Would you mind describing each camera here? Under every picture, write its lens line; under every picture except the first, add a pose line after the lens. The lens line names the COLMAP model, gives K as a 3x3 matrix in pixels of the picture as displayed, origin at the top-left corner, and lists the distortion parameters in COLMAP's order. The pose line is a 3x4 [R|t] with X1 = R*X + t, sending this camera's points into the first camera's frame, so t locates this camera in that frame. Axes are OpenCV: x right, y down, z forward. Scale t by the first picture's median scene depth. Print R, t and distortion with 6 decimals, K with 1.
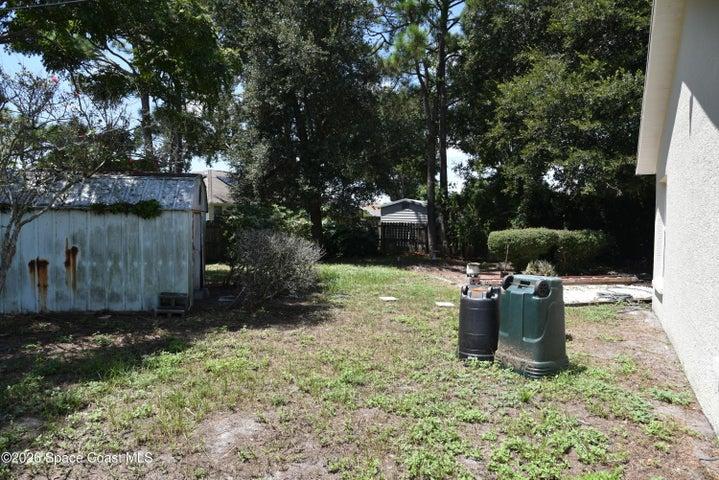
lens RADIAL K [[489.6, 0, 359.4], [0, 489.6, 240.9], [0, 0, 1]] dist [-0.036334, 0.011689]
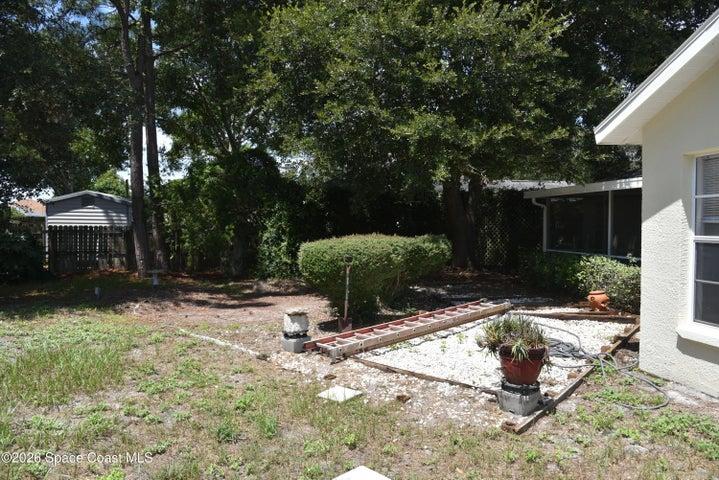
lens RADIAL K [[489.6, 0, 359.4], [0, 489.6, 243.0], [0, 0, 1]] dist [-0.036334, 0.011689]
pose [[0.802868, -0.037848, 0.594955, -0.005807], [0.033831, 0.999267, 0.017916, -0.013440], [-0.595197, 0.005743, 0.803560, 0.251145]]
